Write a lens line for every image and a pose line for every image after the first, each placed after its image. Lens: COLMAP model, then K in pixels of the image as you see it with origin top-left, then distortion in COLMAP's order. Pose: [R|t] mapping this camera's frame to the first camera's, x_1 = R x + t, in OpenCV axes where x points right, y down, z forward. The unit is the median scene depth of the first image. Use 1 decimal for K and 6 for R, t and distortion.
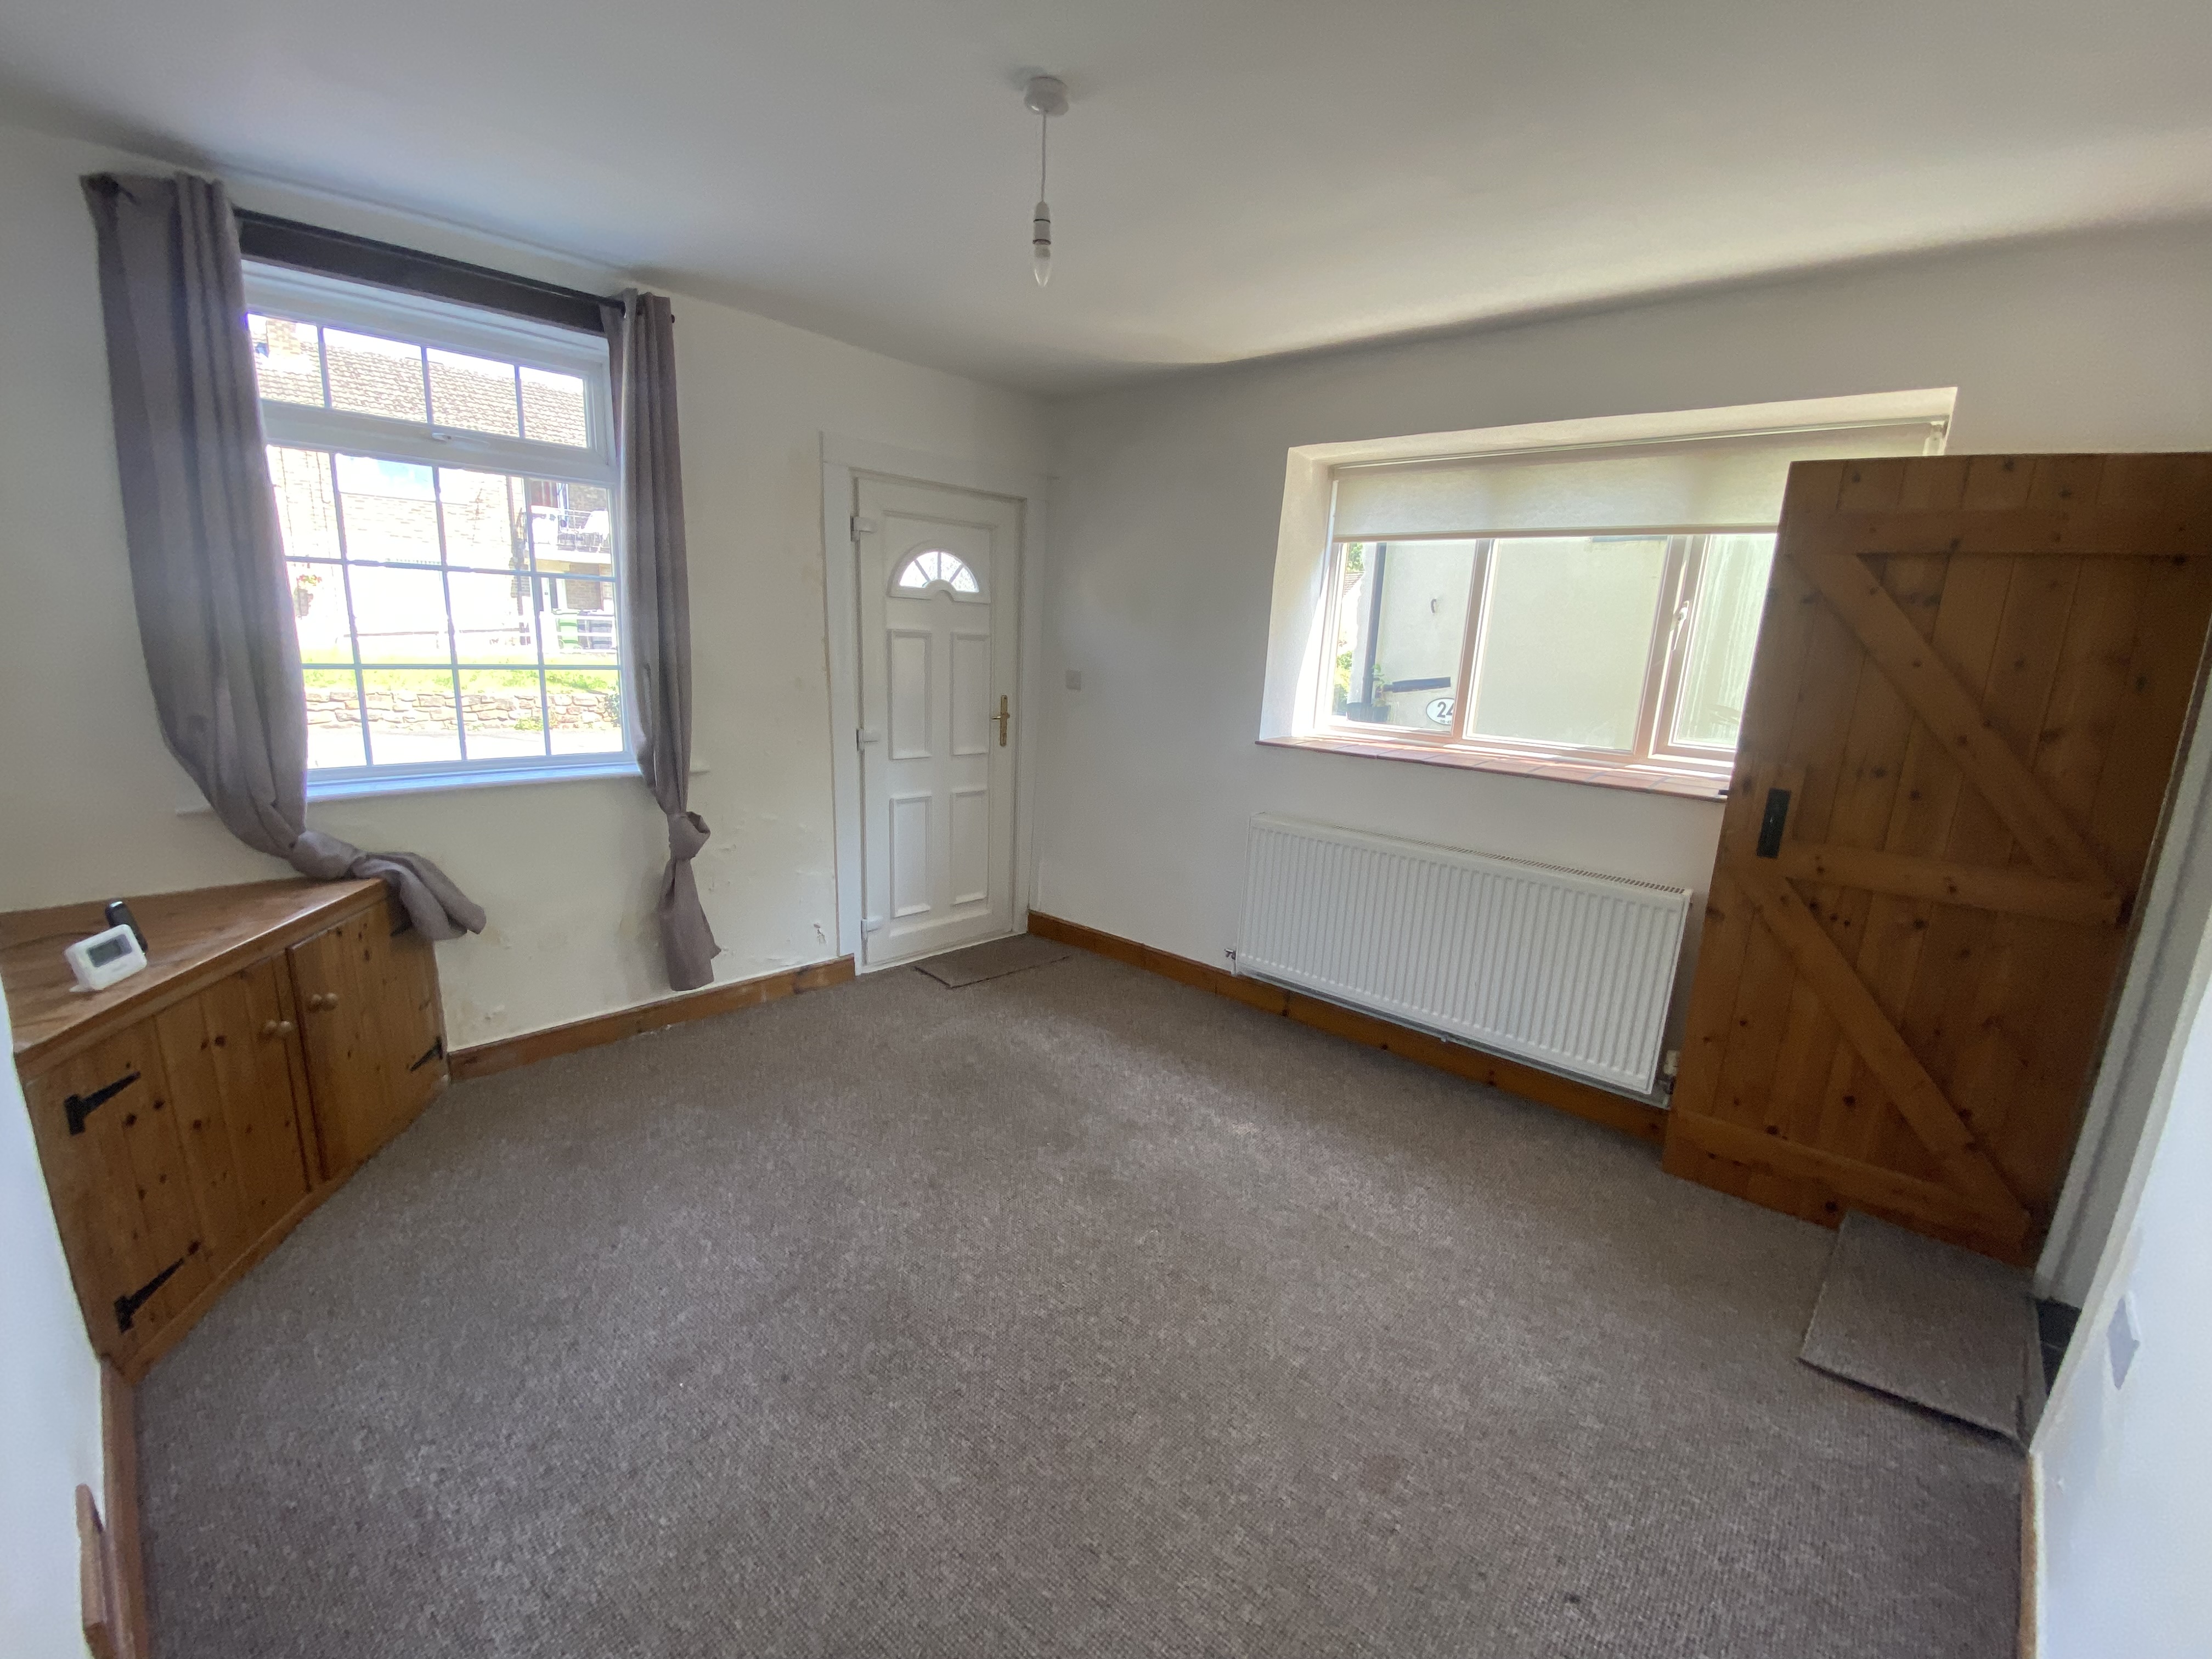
lens RADIAL K [[890.3, 0, 1091.5], [0, 890.3, 824.4], [0, 0, 1]] dist [0.015396, -0.018792]
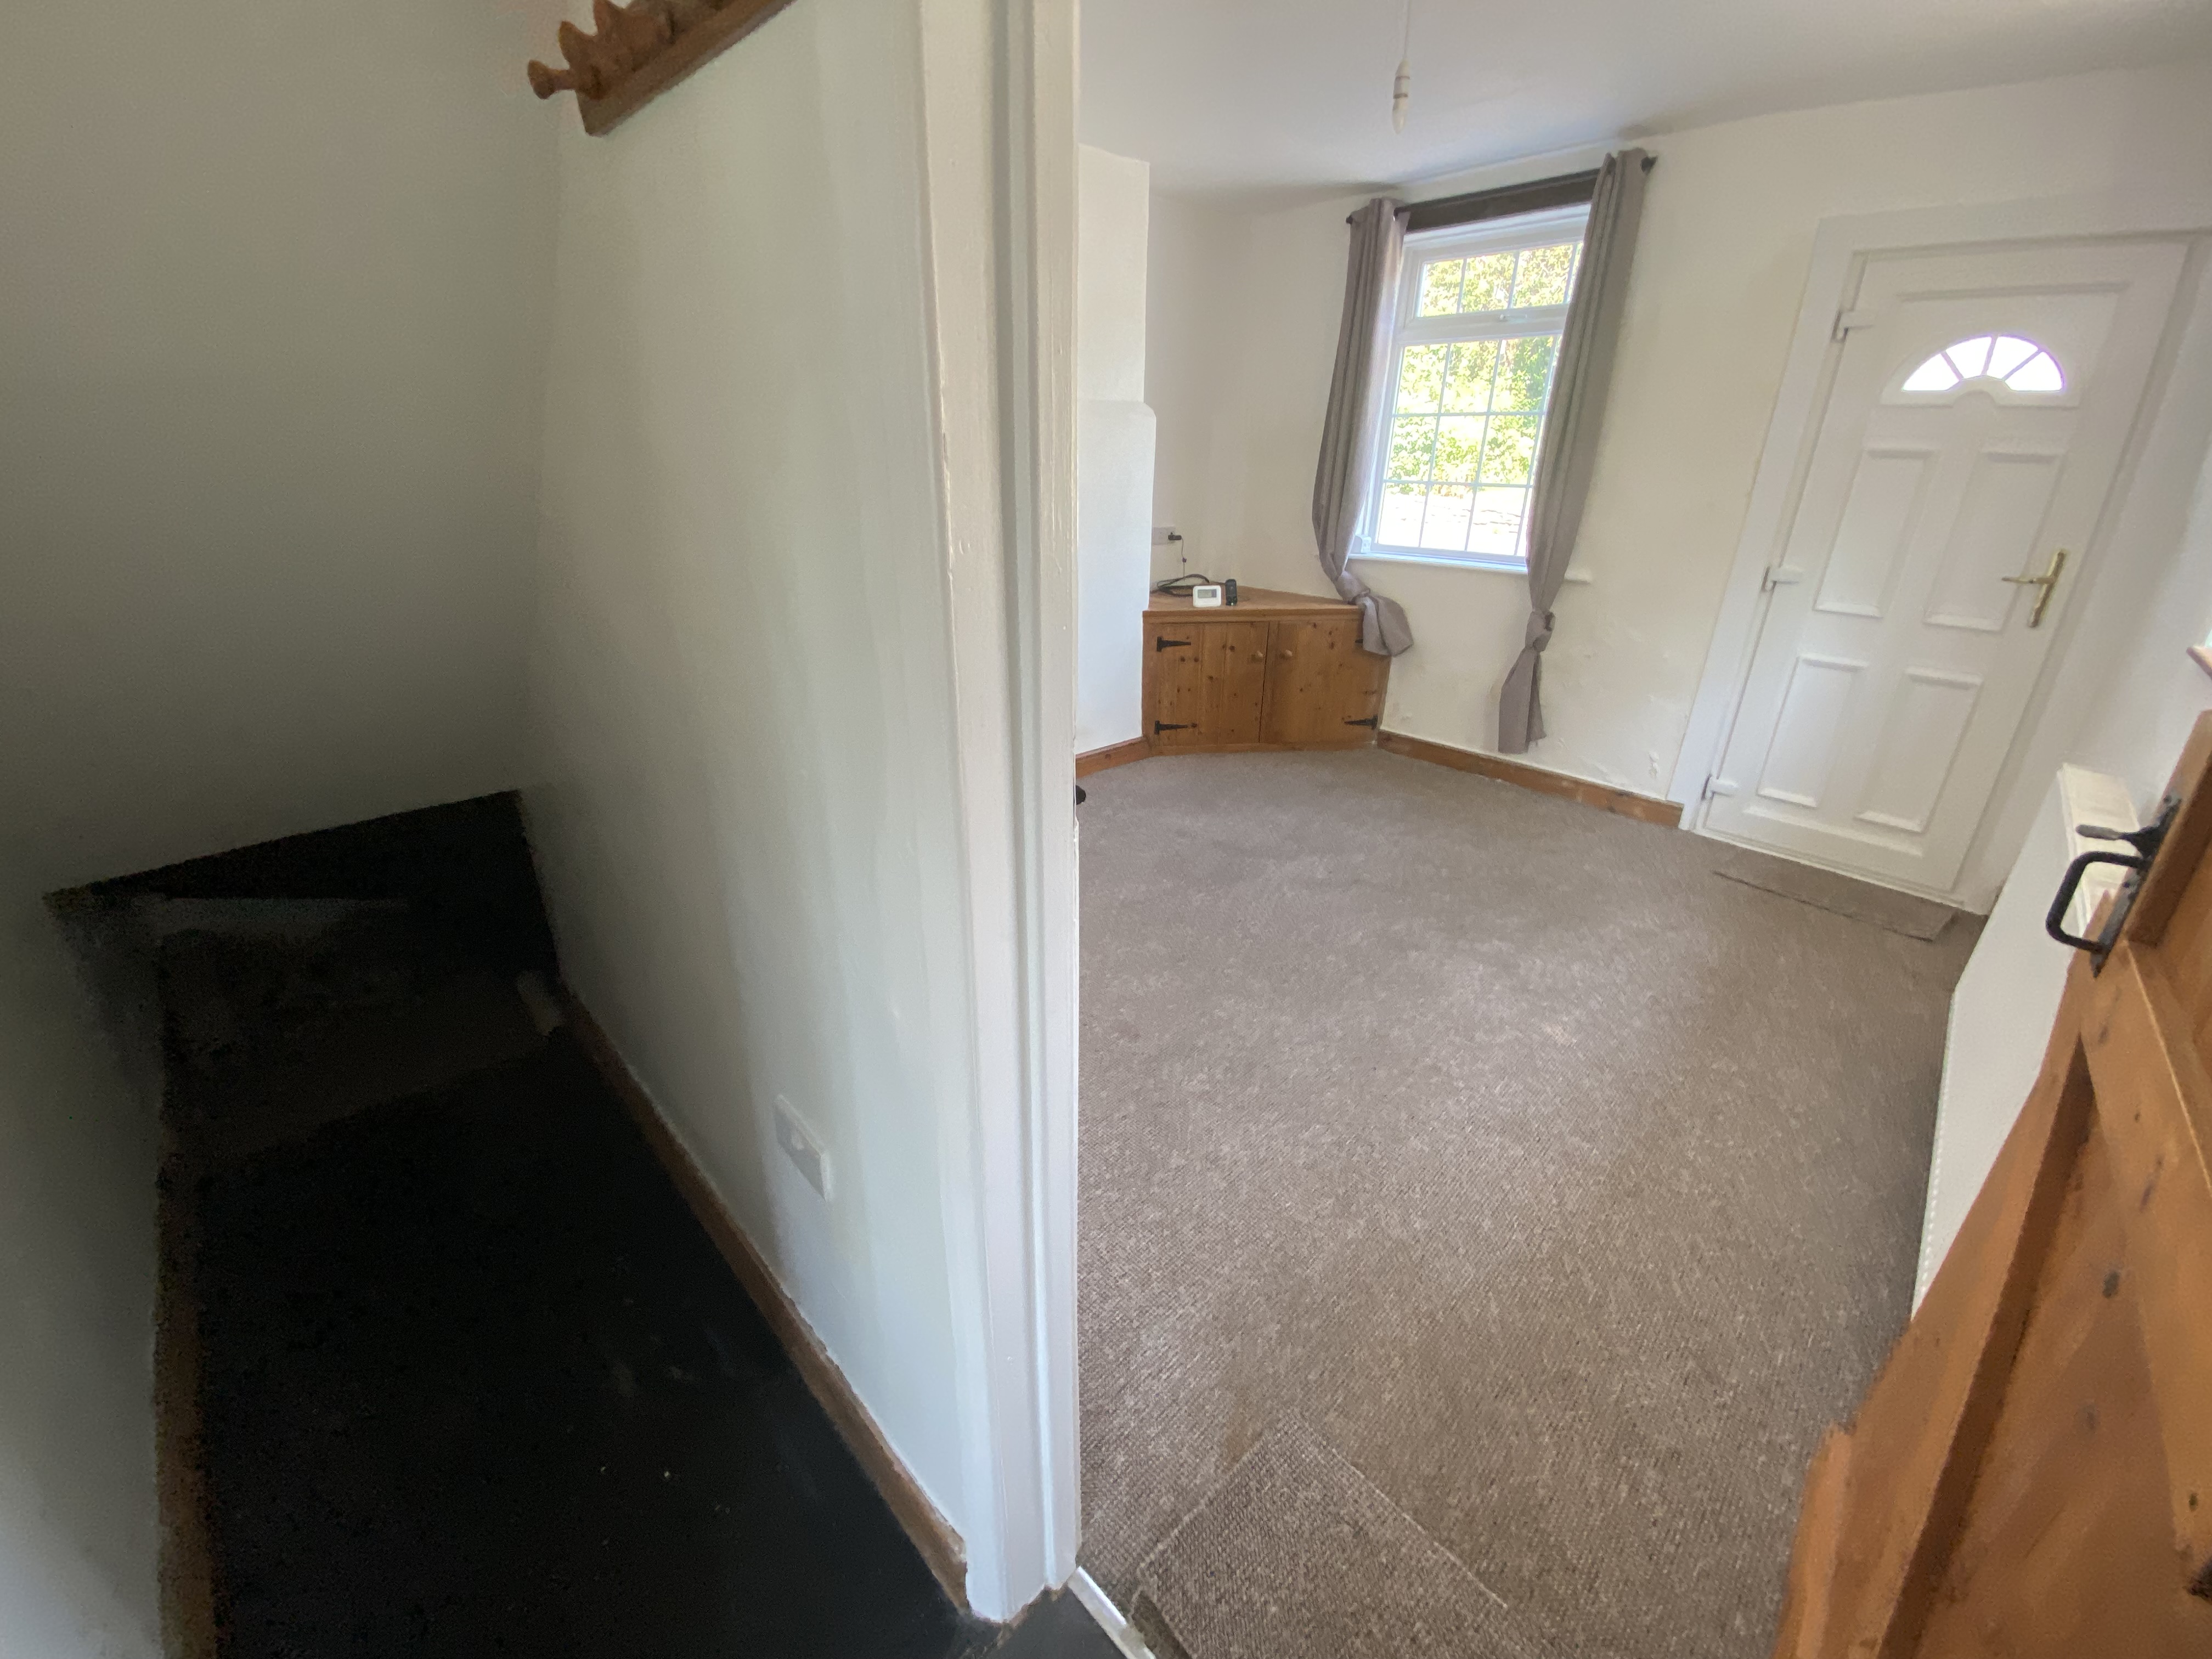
lens RADIAL K [[890.3, 0, 1091.5], [0, 890.3, 824.4], [0, 0, 1]] dist [0.015396, -0.018792]
pose [[-0.058553, 0.350231, -0.934832, 0.799047], [-0.216612, 0.909670, 0.354372, -0.045663], [0.974500, 0.223245, 0.022600, 0.420459]]
